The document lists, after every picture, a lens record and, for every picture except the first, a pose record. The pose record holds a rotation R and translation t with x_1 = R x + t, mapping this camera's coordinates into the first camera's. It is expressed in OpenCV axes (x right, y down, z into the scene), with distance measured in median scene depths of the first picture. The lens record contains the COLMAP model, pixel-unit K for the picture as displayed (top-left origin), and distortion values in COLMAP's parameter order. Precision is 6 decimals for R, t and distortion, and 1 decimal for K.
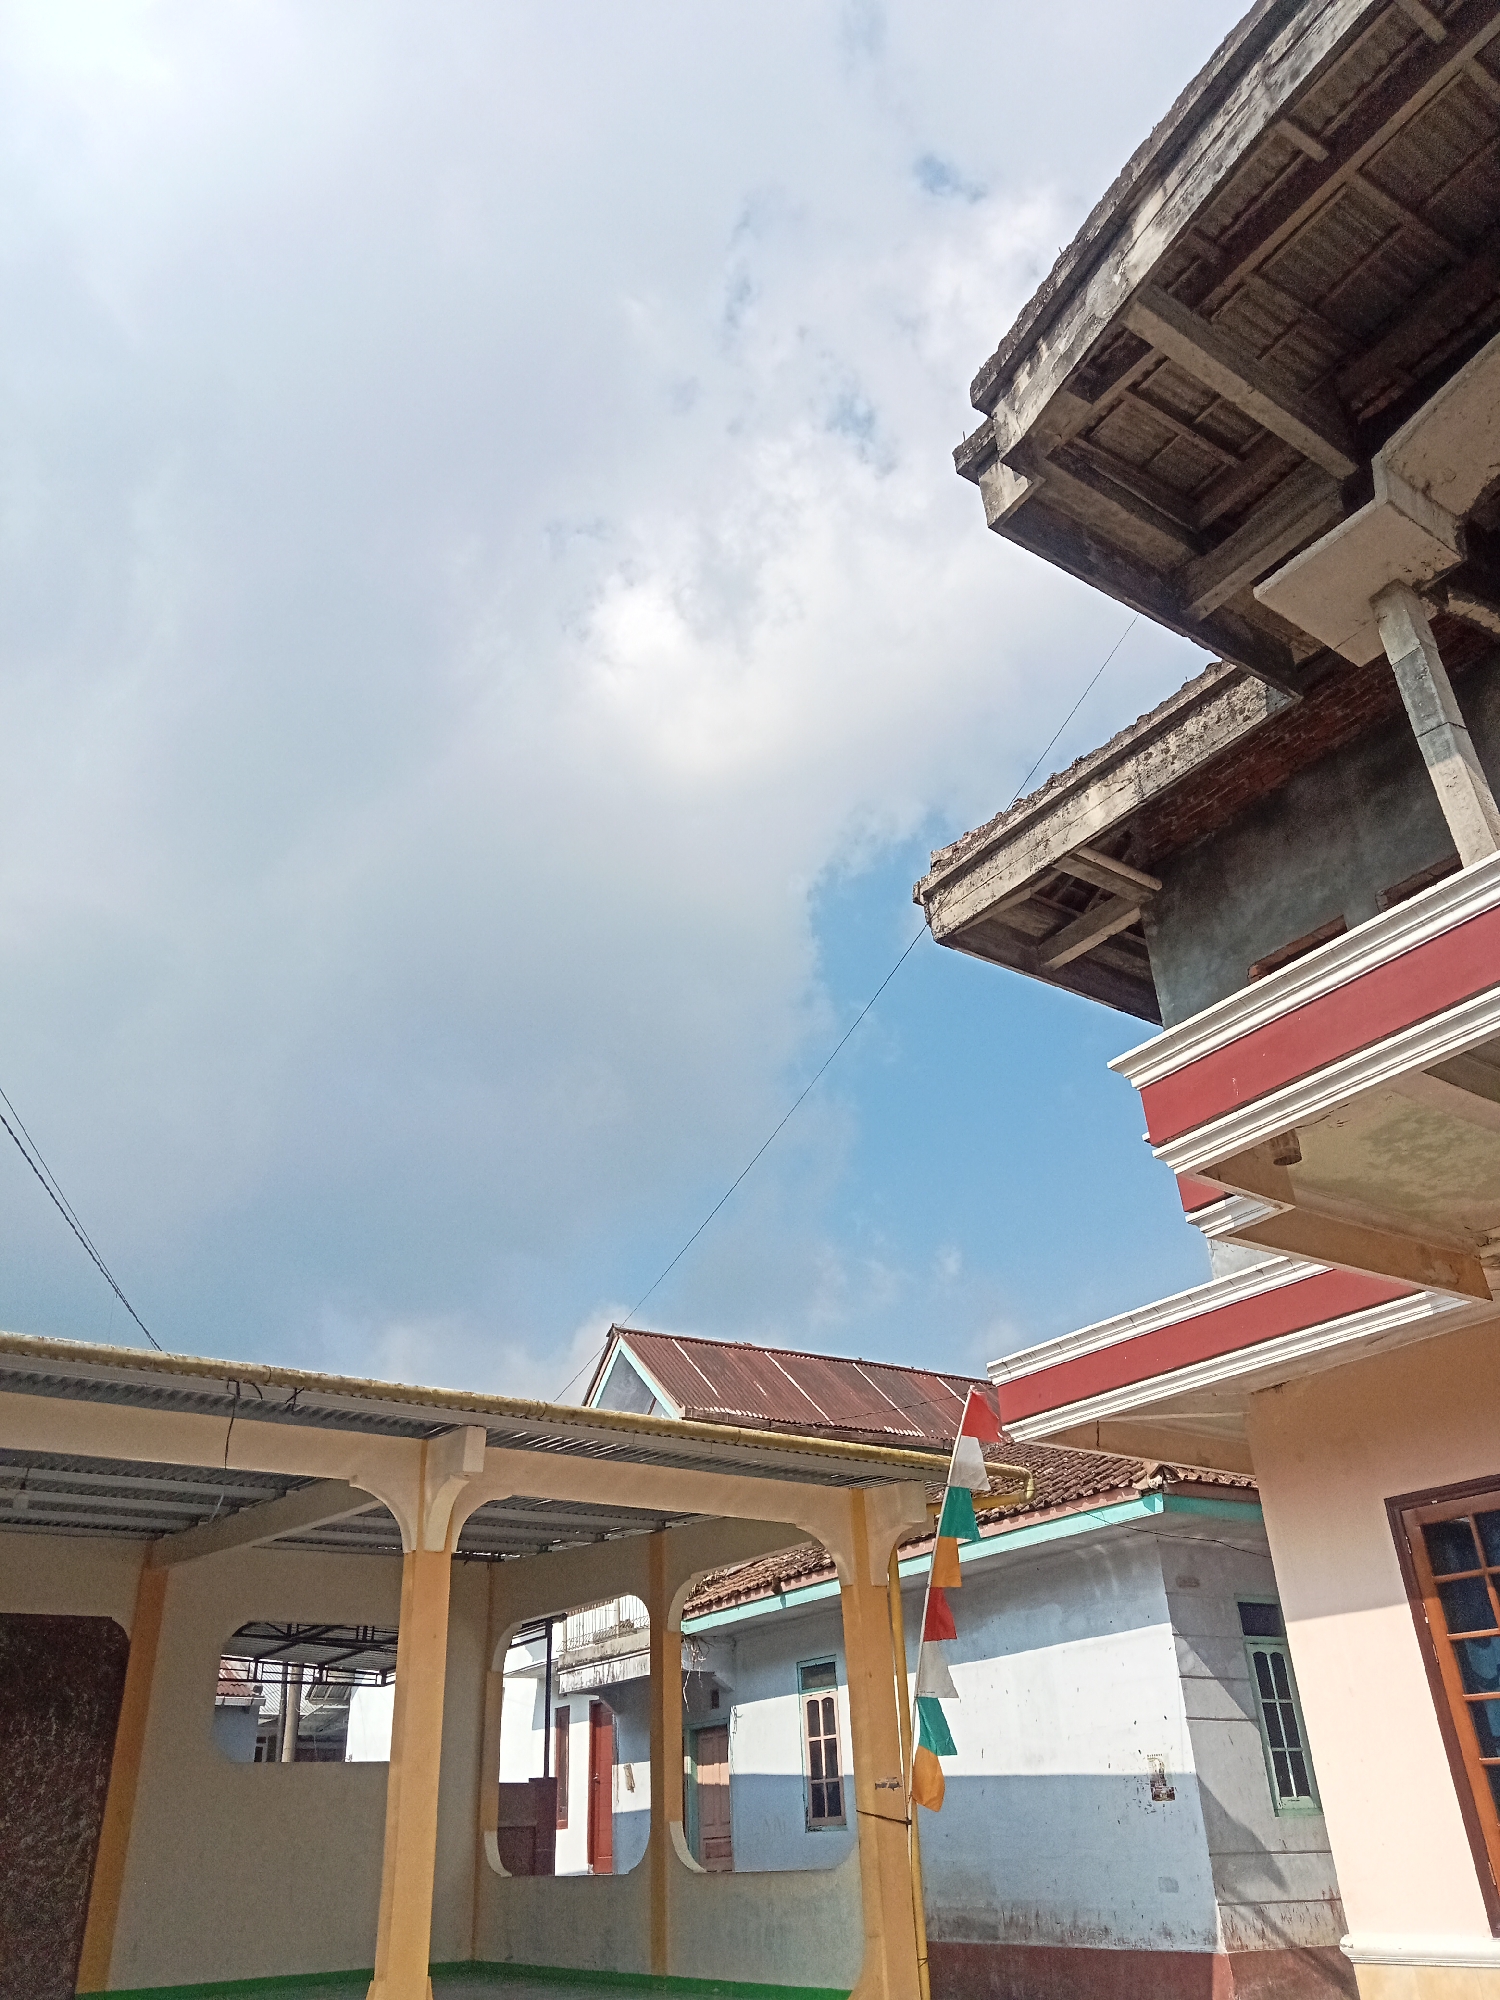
lens RADIAL K [[1497.3, 0, 745.4], [0, 1497.3, 1017.1], [0, 0, 1]] dist [0.039051, -0.042309]
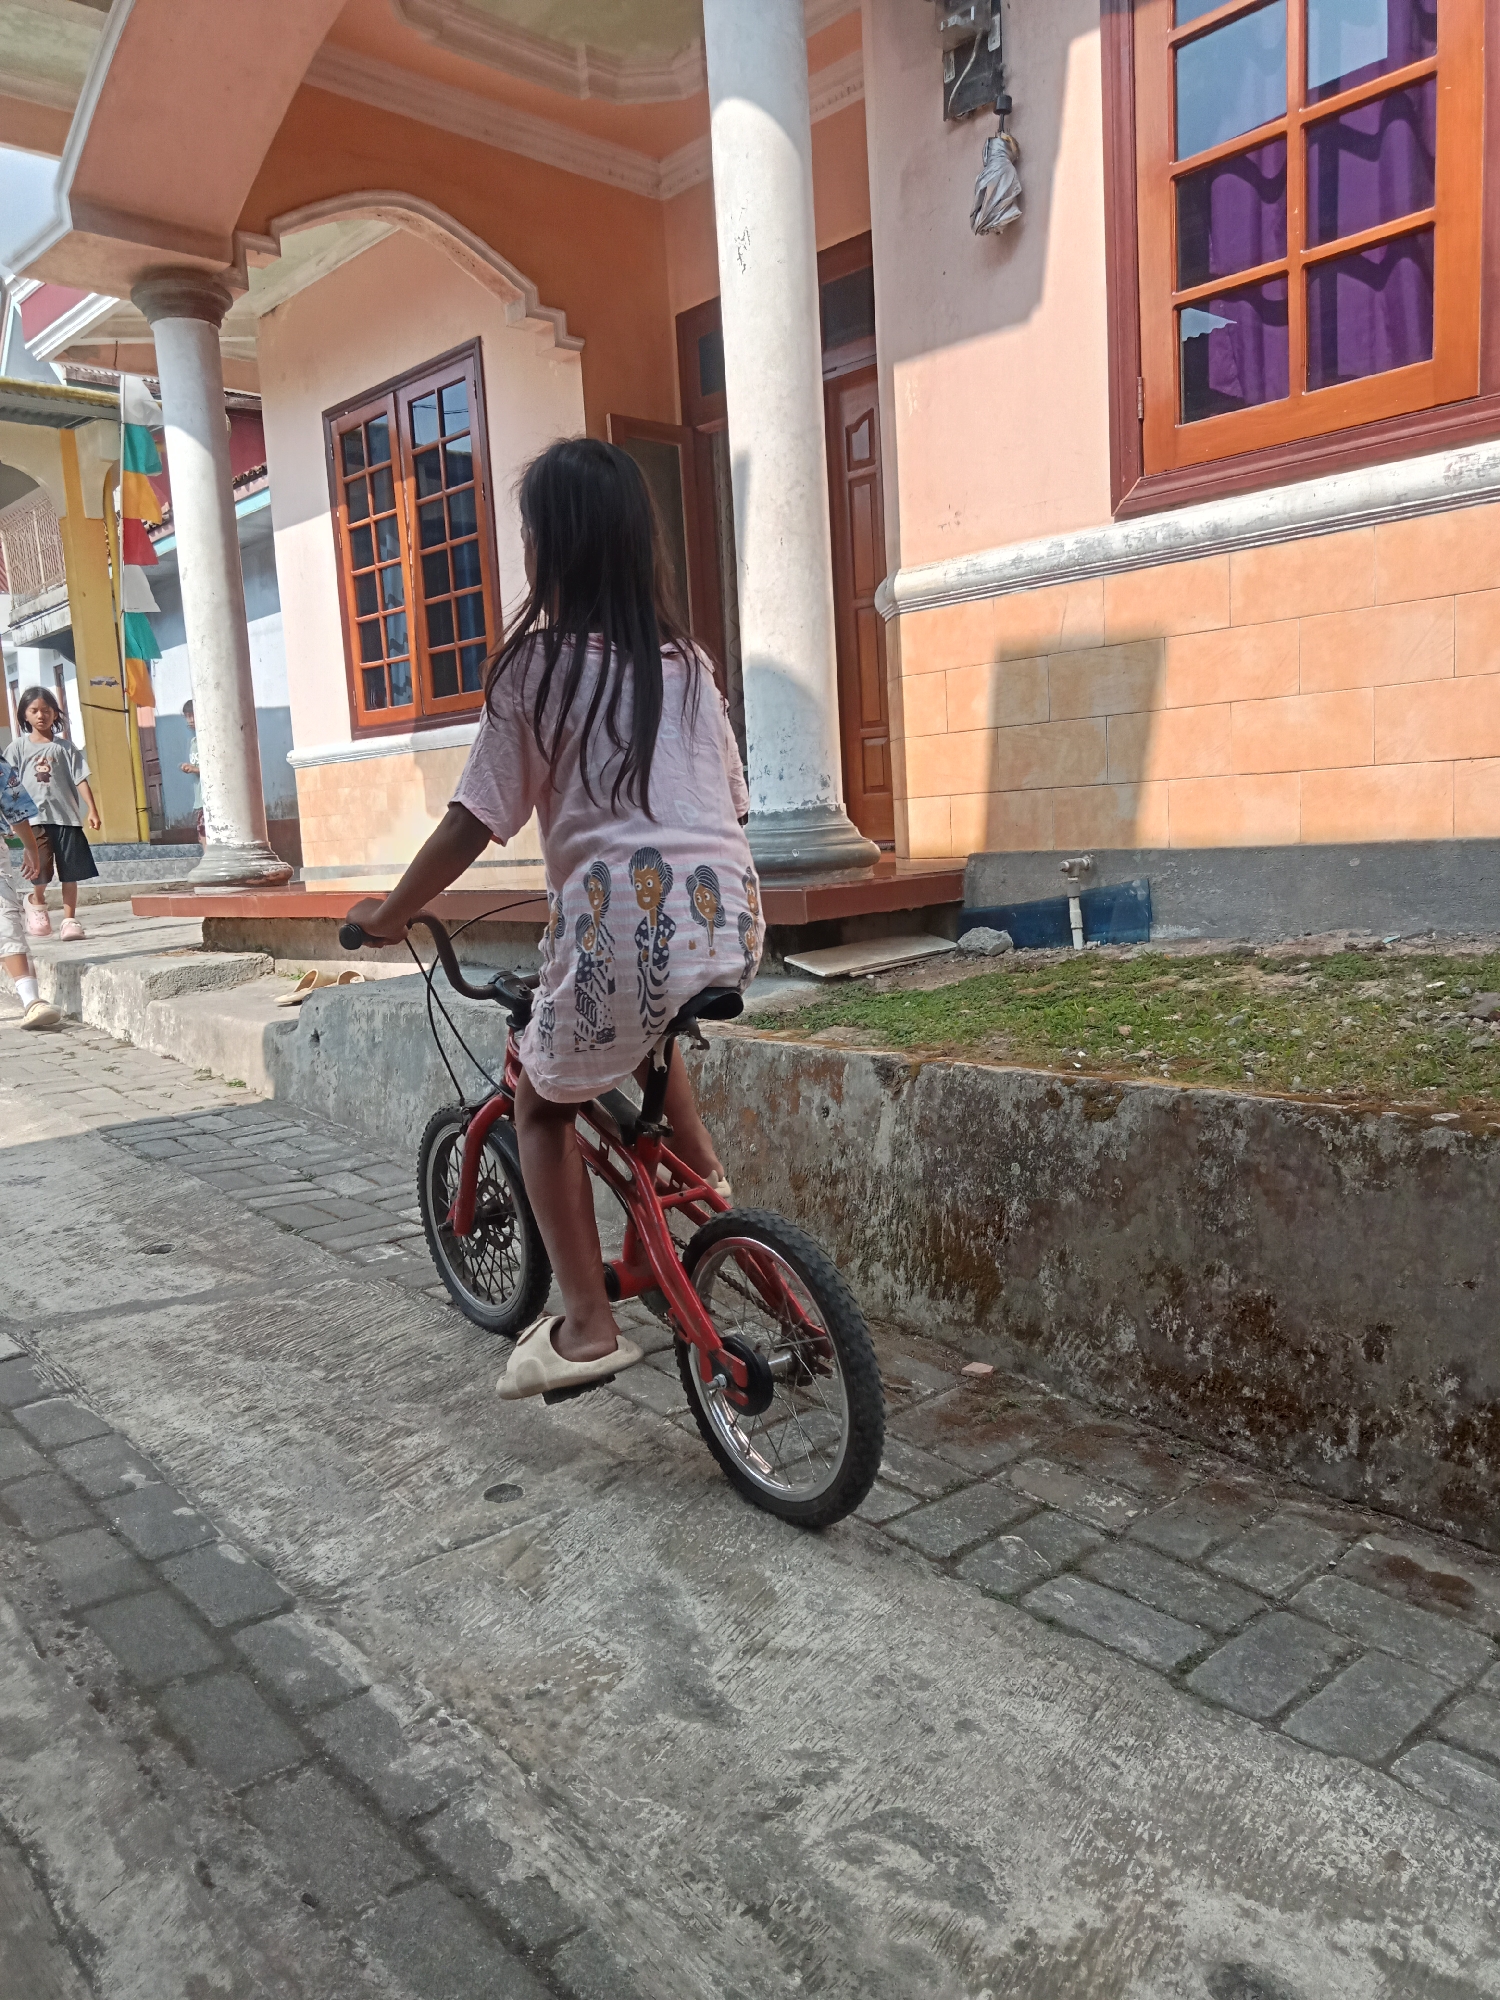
lens RADIAL K [[1497.3, 0, 745.4], [0, 1497.3, 1017.1], [0, 0, 1]] dist [0.039051, -0.042309]
pose [[0.986472, -0.047872, 0.156783, 0.450321], [-0.054530, 0.806115, 0.589241, -0.002265], [-0.154594, -0.589819, 0.792600, -0.191278]]
